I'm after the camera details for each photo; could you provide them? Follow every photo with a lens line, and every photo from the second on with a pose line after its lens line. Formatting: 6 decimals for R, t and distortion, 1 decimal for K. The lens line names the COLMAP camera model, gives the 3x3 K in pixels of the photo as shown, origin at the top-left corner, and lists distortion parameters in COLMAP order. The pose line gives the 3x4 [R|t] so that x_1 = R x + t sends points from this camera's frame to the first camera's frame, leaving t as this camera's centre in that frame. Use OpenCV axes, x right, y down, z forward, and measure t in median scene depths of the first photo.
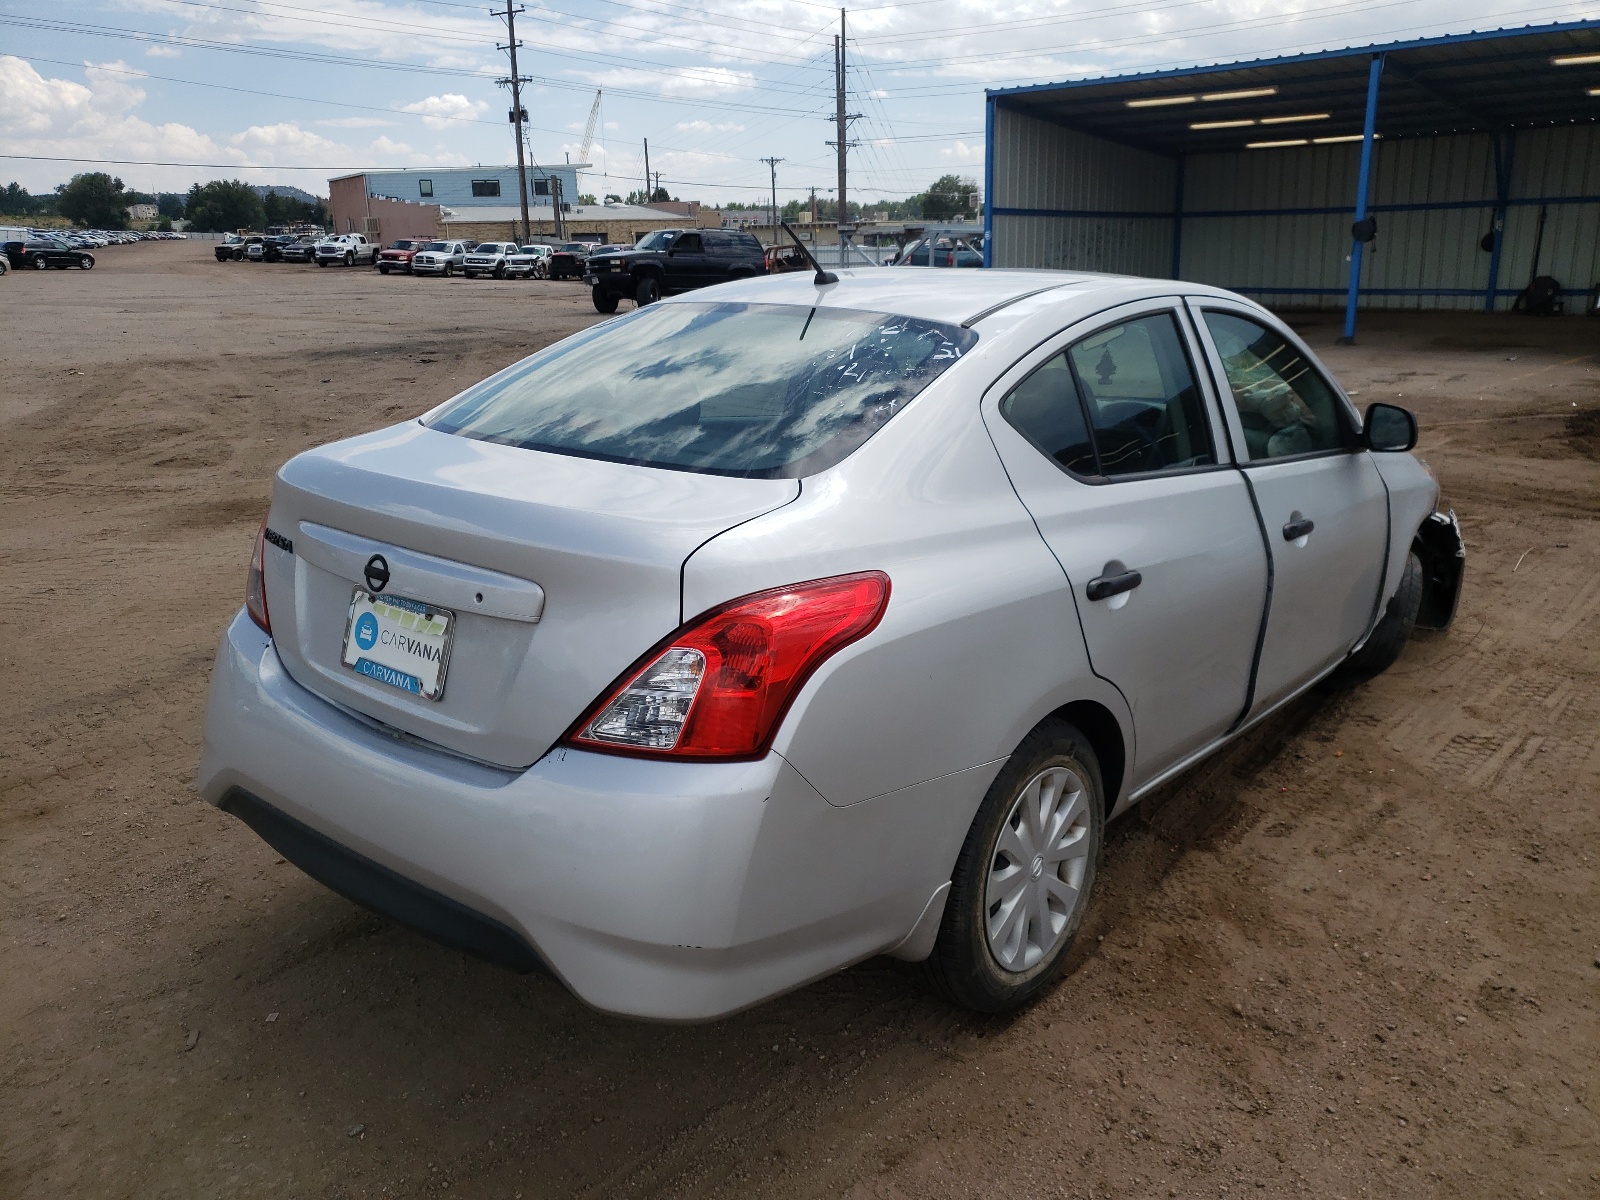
lens RADIAL K [[1286.6, 0, 800.0], [0, 1286.6, 600.0], [0, 0, 1]] dist [-0.009835, 0.047794]
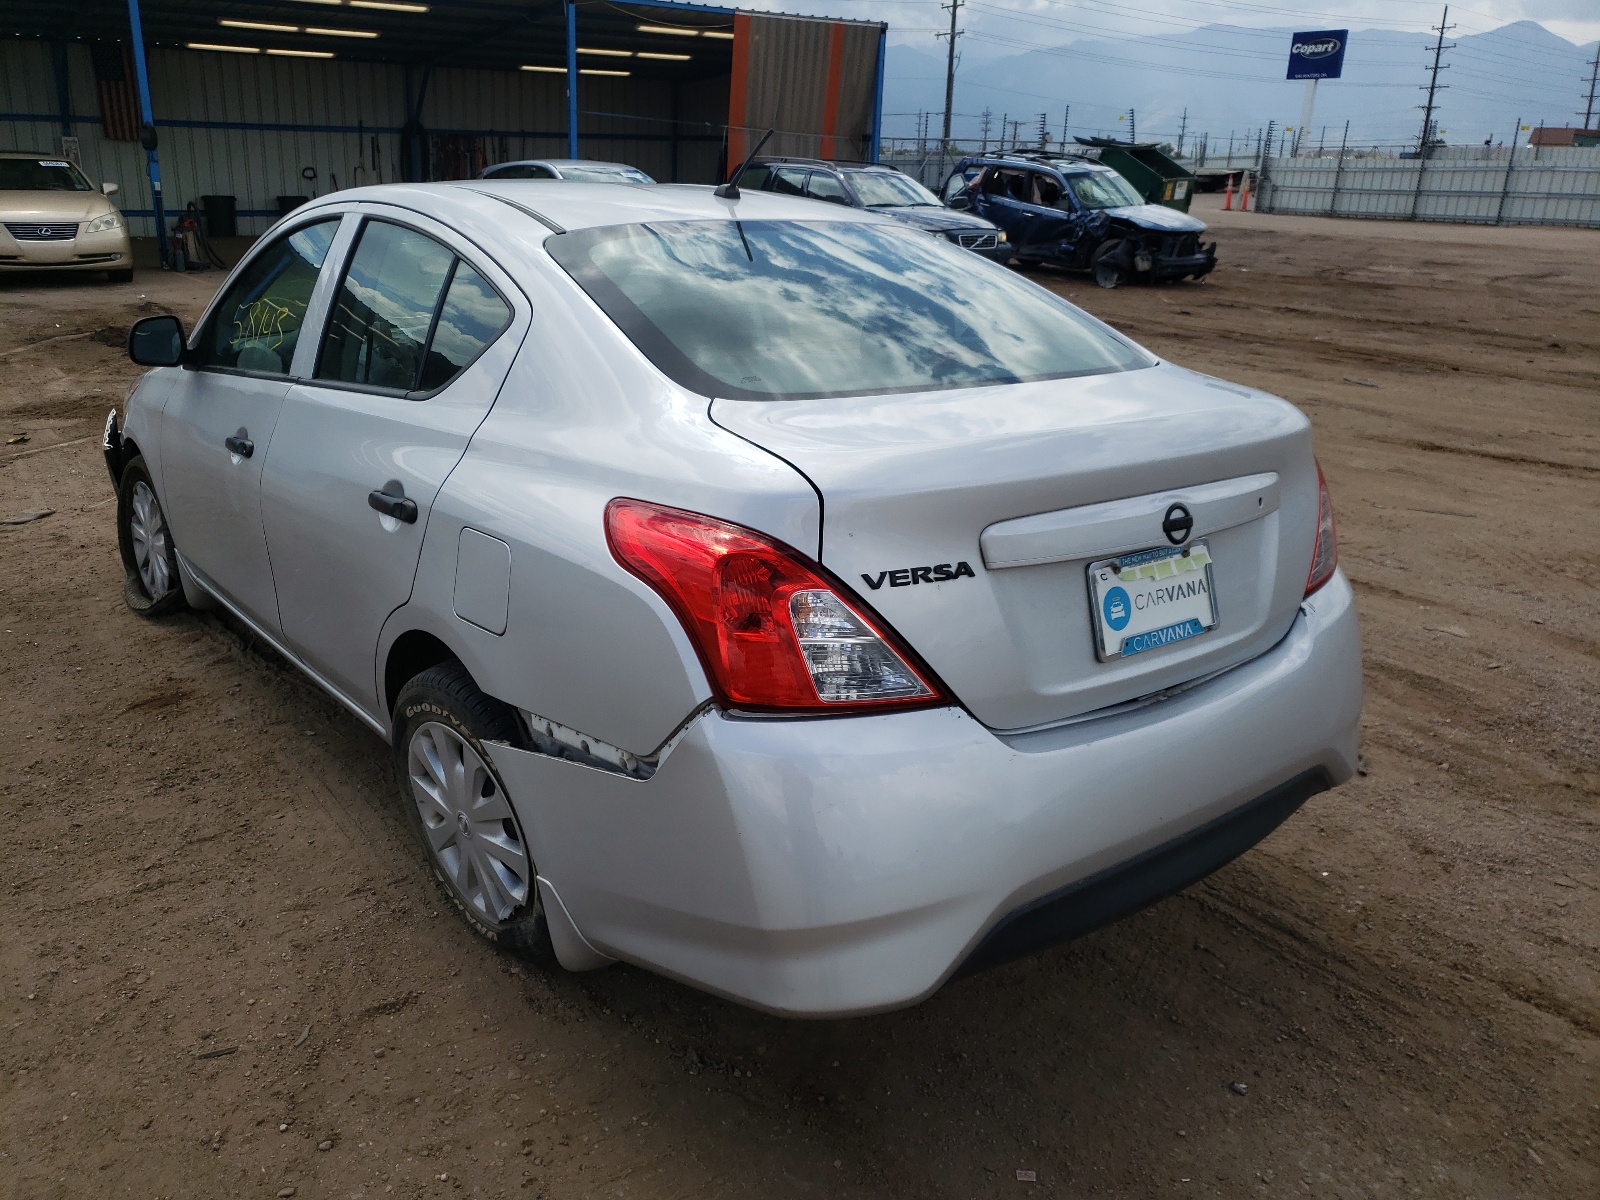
lens RADIAL K [[1286.6, 0, 800.0], [0, 1286.6, 600.0], [0, 0, 1]] dist [-0.009835, 0.047794]
pose [[0.203825, -0.290497, 0.934915, -1.190131], [0.237816, 0.941051, 0.240556, -0.240327], [-0.949684, 0.173306, 0.260895, 0.980074]]
